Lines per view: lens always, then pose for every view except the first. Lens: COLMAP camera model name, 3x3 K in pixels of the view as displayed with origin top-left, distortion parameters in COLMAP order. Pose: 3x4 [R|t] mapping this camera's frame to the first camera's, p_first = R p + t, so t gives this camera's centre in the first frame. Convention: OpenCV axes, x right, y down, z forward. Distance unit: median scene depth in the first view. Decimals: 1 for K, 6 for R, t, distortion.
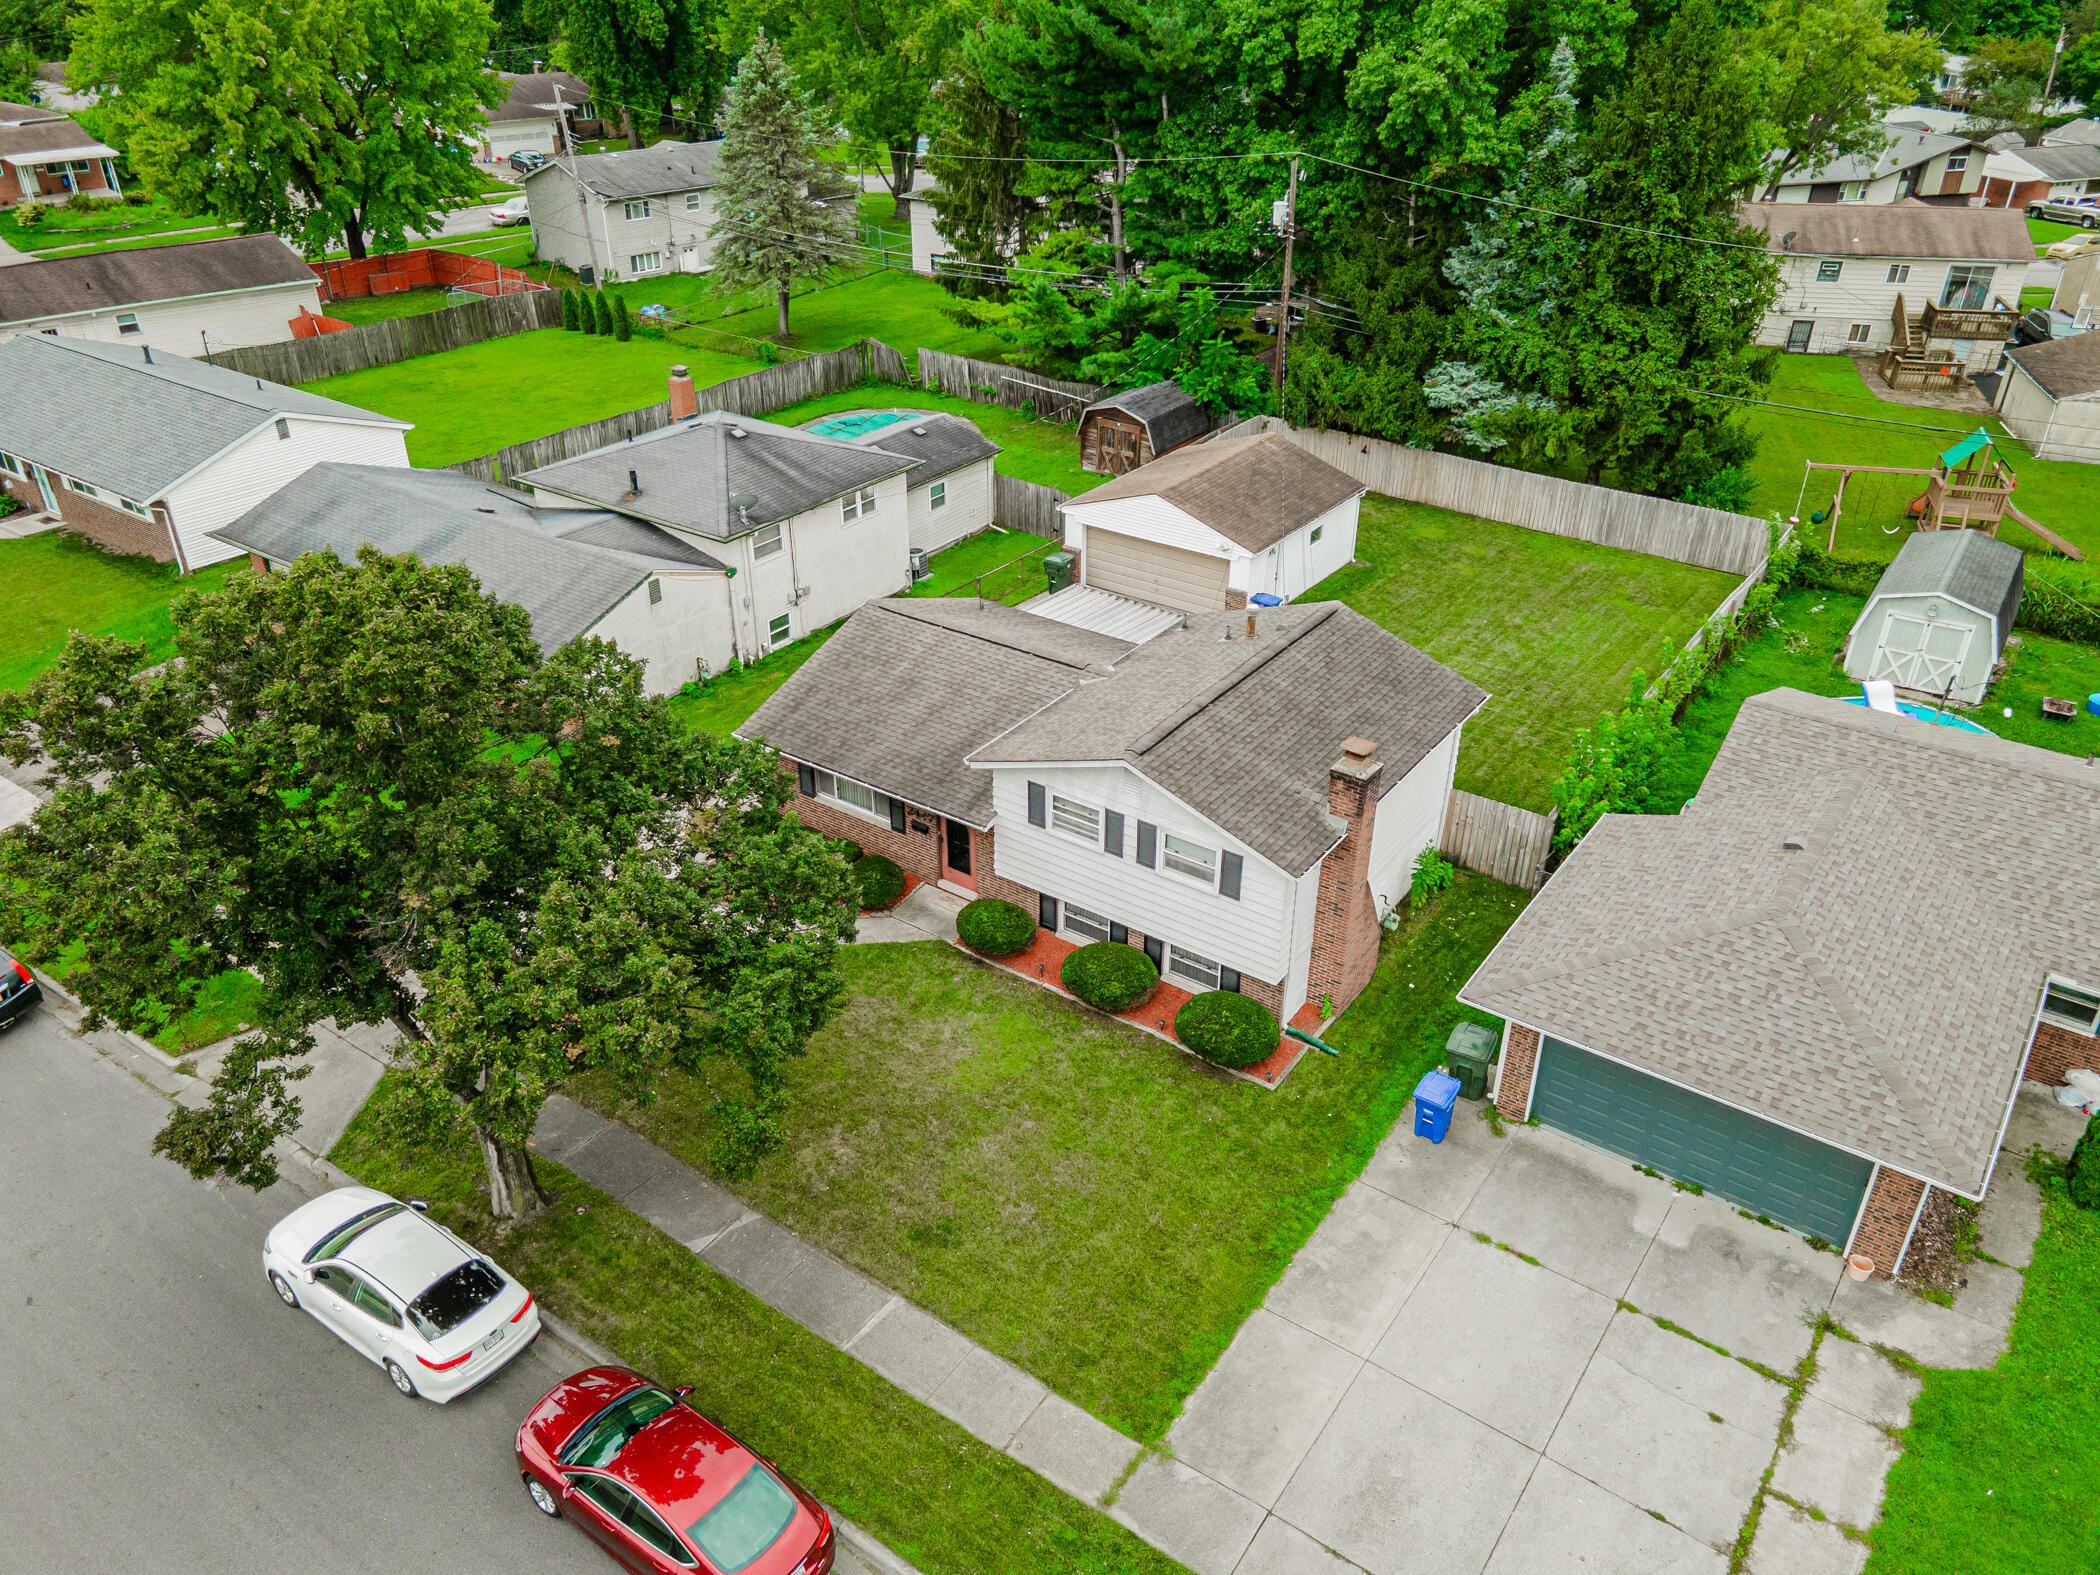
lens RADIAL K [[1537.9, 0, 1049.7], [0, 1537.9, 791.6], [0, 0, 1]] dist [0.022323, 0.042905]
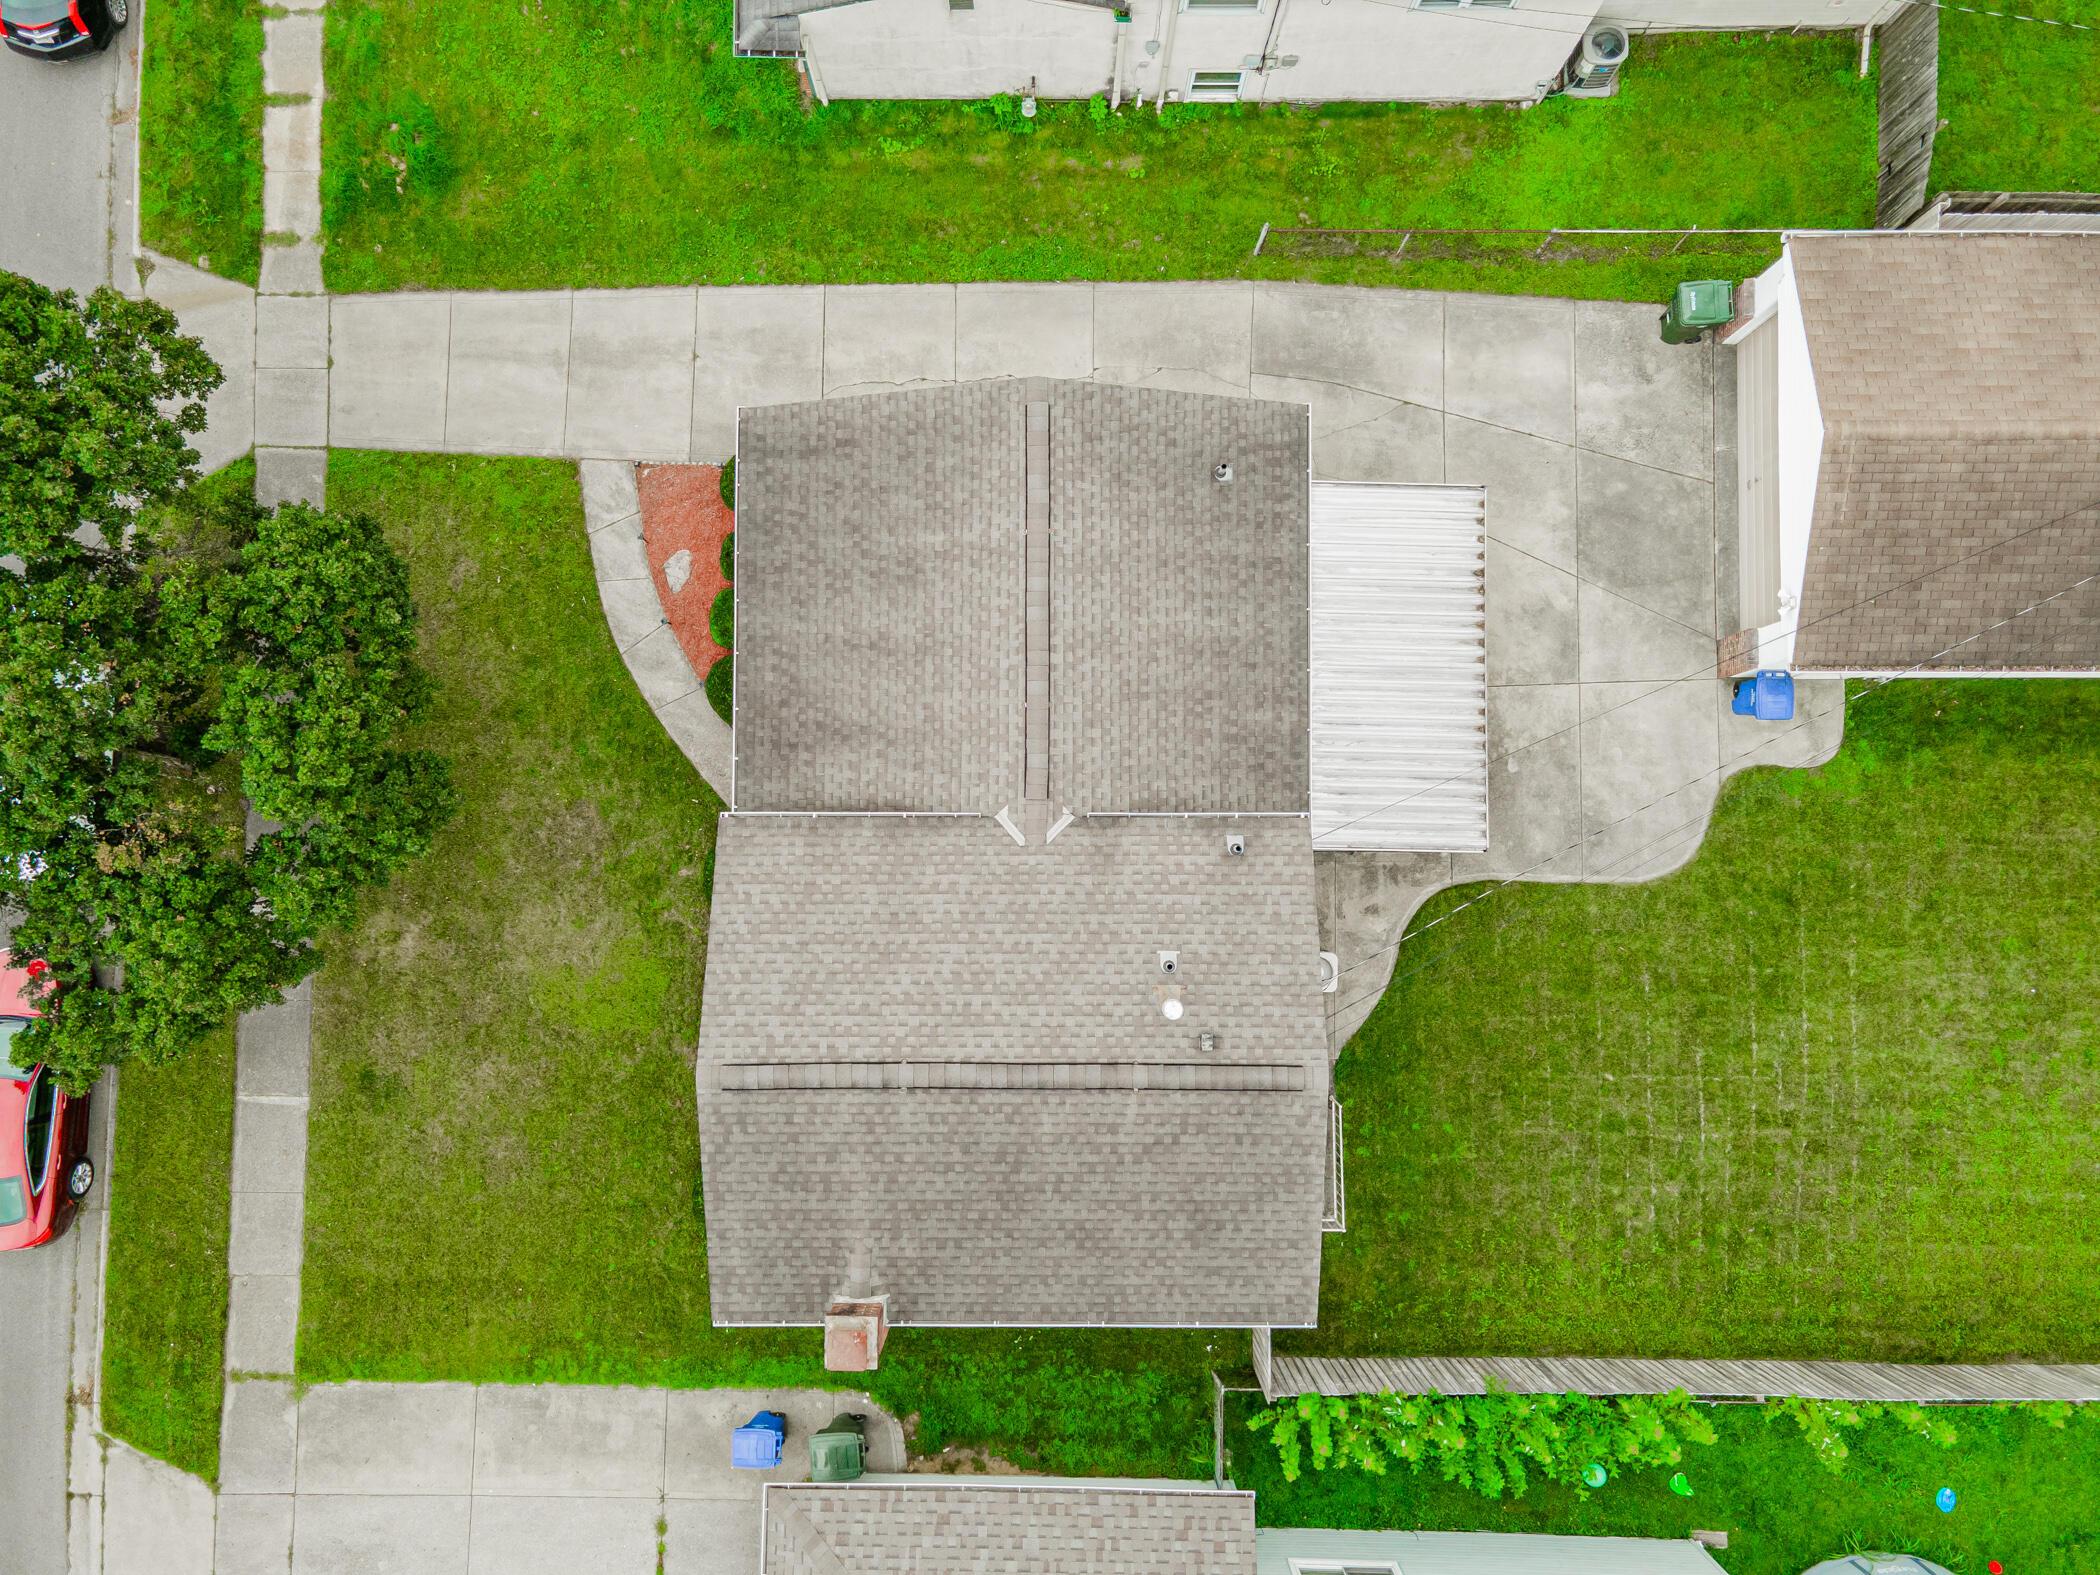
lens RADIAL K [[1537.9, 0, 1049.7], [0, 1537.9, 791.6], [0, 0, 1]] dist [0.022323, 0.042905]
pose [[0.576560, 0.815676, -0.047446, 0.058398], [-0.409029, 0.338416, 0.847449, -0.664228], [0.707300, -0.469198, 0.528753, 0.659893]]
